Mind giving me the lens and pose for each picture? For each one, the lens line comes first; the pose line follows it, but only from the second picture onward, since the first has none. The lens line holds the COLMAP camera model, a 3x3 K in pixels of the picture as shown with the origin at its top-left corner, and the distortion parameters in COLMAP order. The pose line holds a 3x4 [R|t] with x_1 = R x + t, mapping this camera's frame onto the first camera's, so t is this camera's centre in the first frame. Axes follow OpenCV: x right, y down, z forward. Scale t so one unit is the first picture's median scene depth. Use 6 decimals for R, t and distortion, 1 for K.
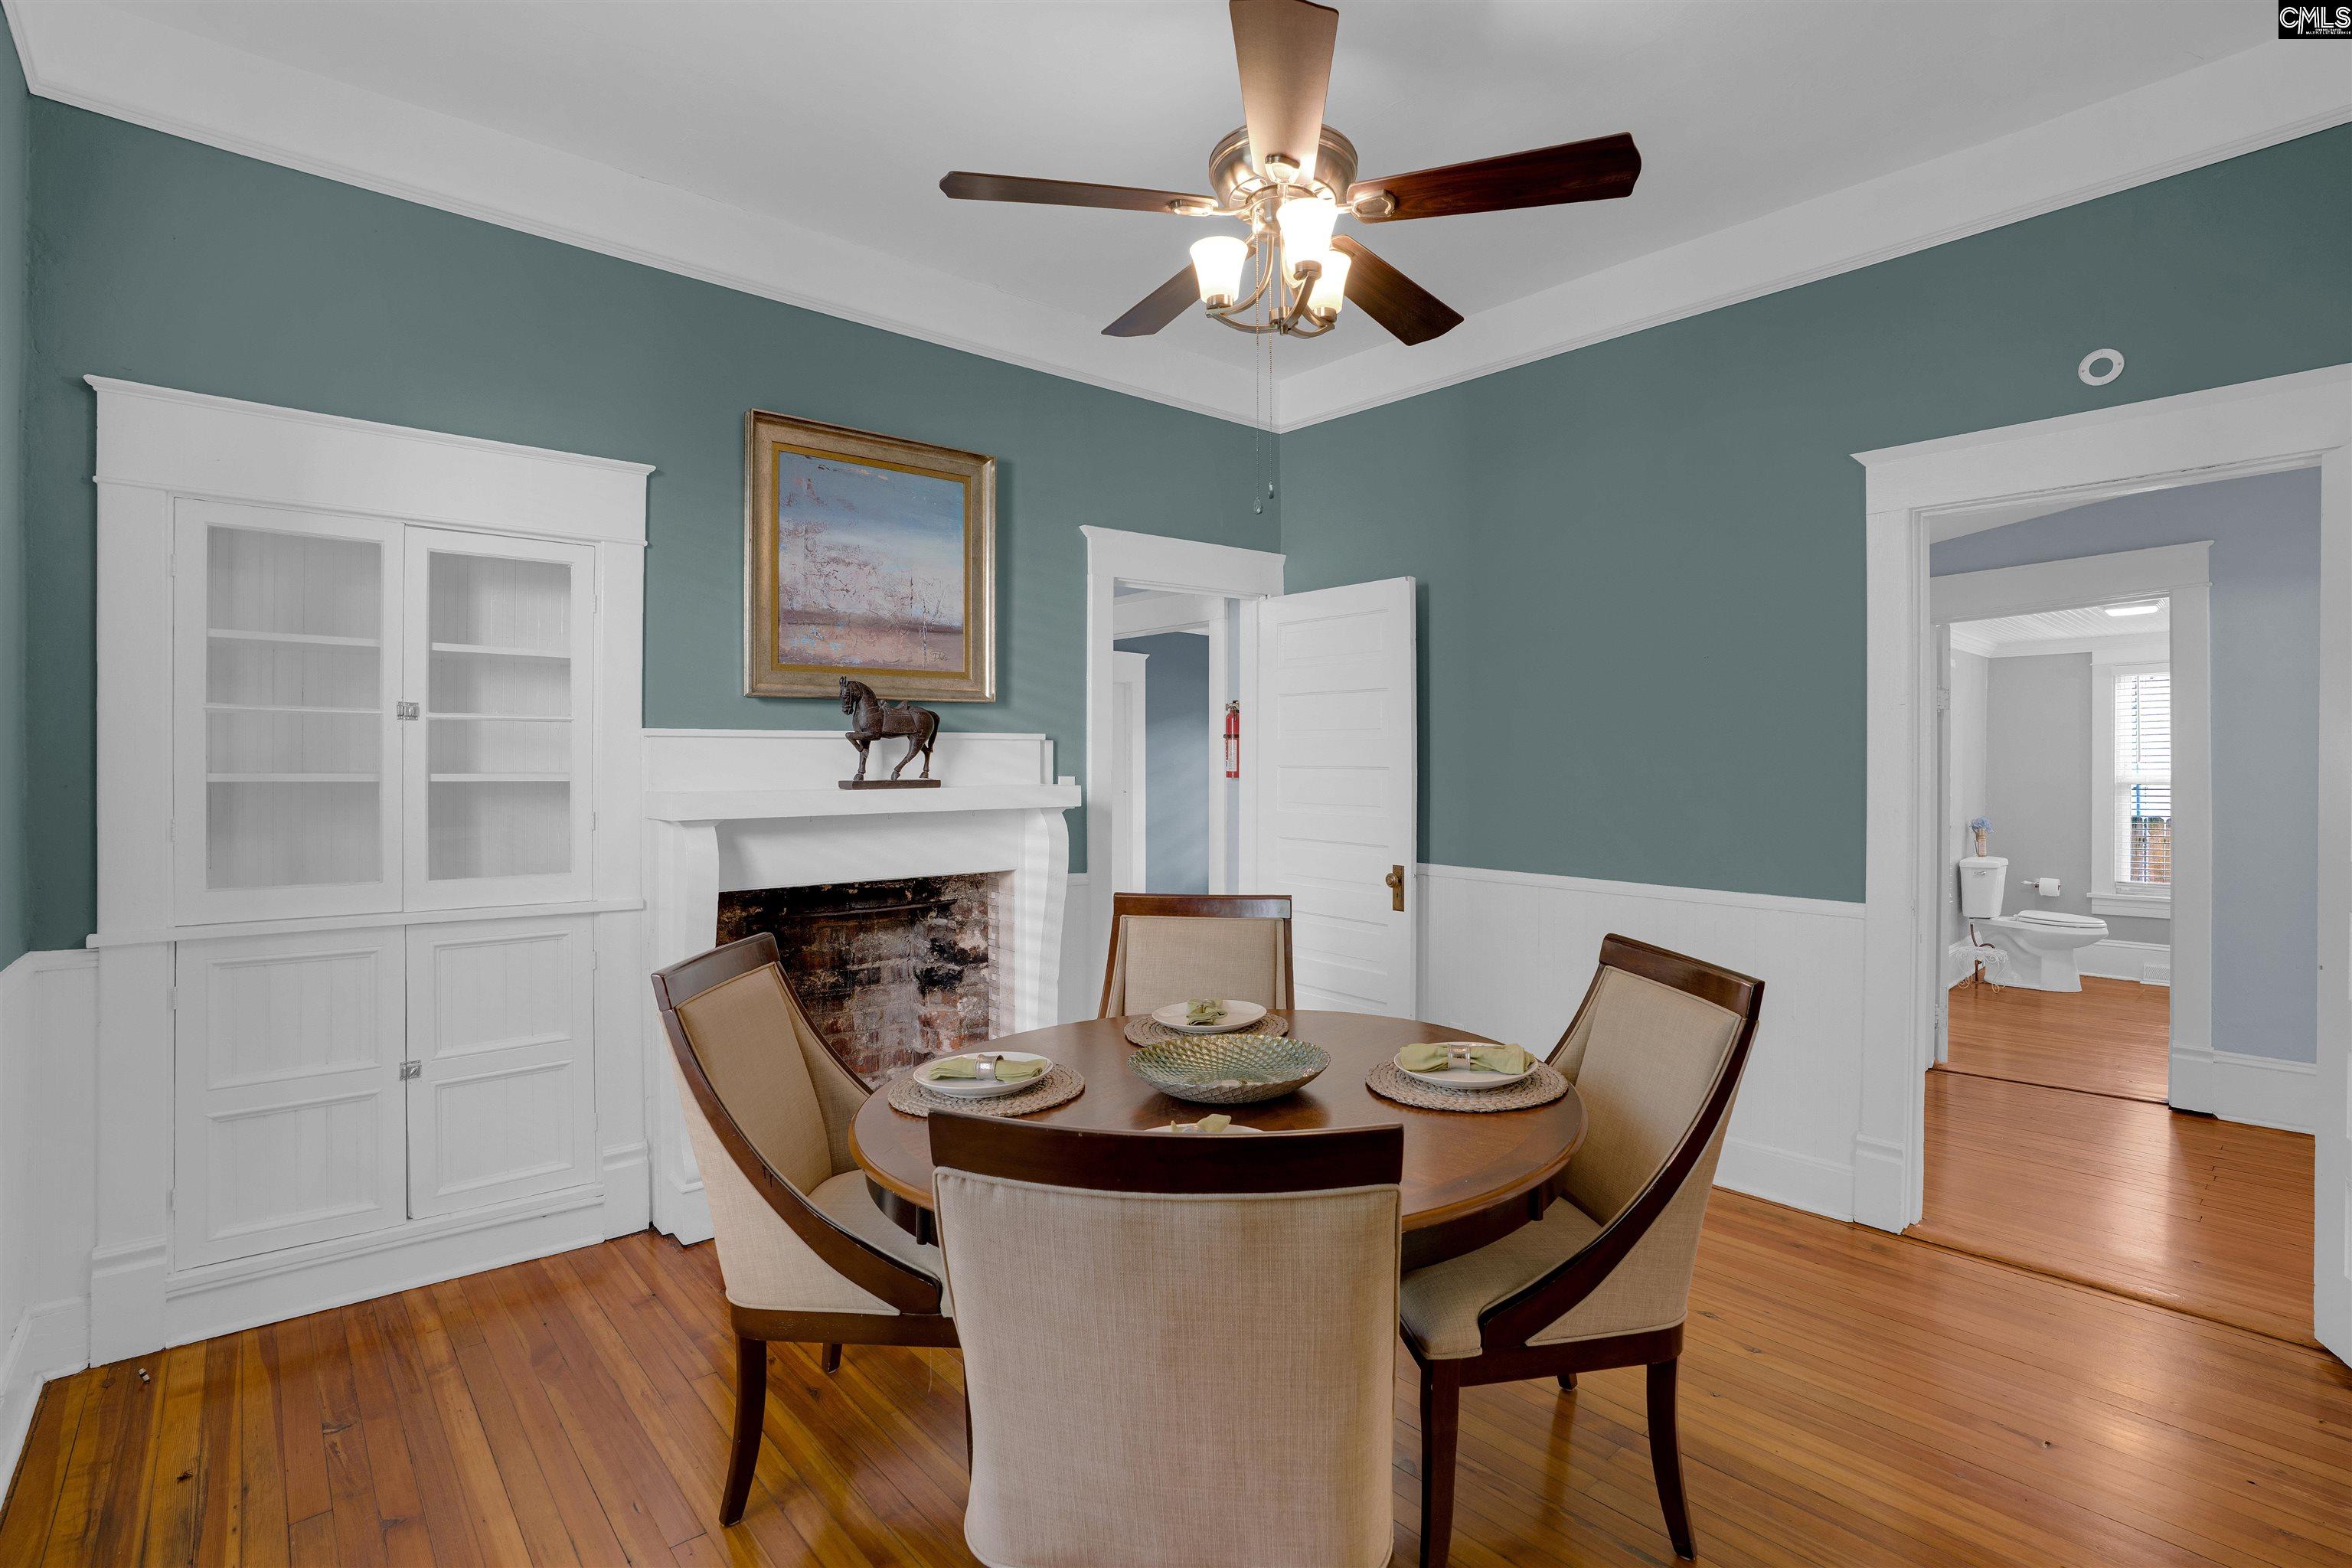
lens RADIAL K [[1083.9, 0, 1173.5], [0, 1083.9, 762.8], [0, 0, 1]] dist [-0.023140, 0.000538]
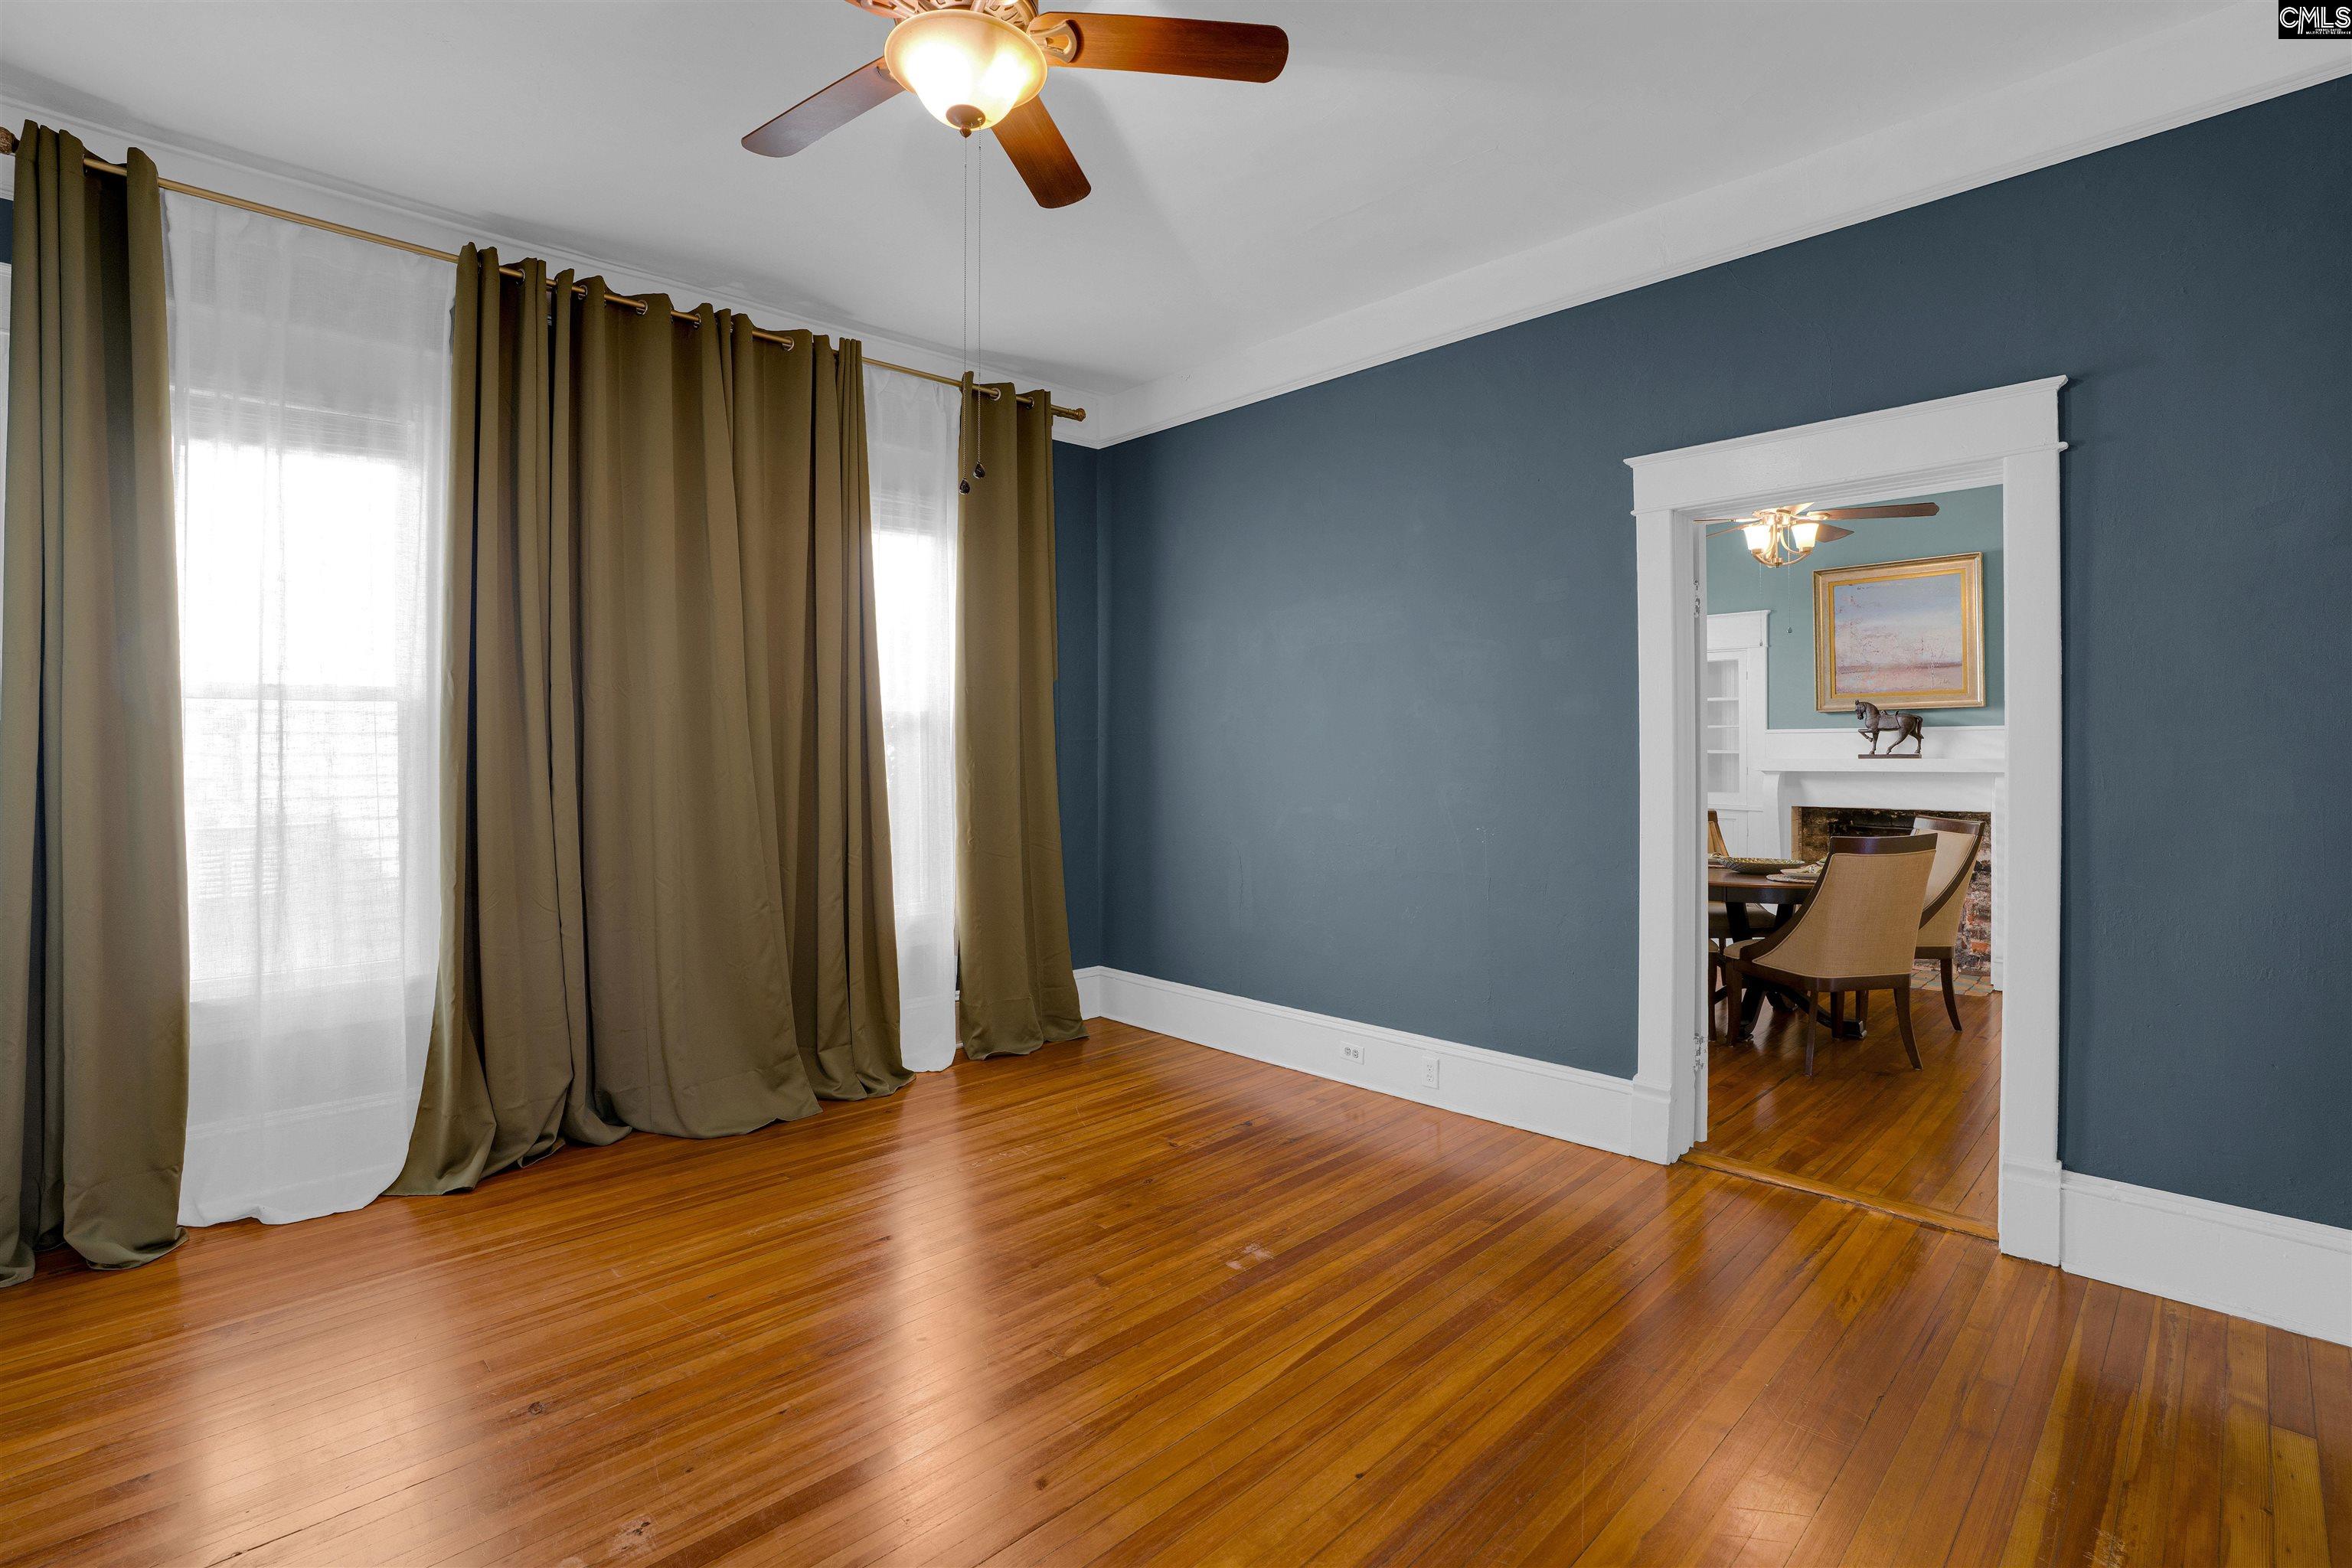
lens RADIAL K [[1083.9, 0, 1173.1], [0, 1083.9, 763.3], [0, 0, 1]] dist [-0.023140, 0.000538]
pose [[0.070497, 0.014515, -0.997406, 1.421601], [0.002307, 0.999889, 0.014714, 0.001870], [0.997509, -0.003339, 0.070456, -0.323759]]
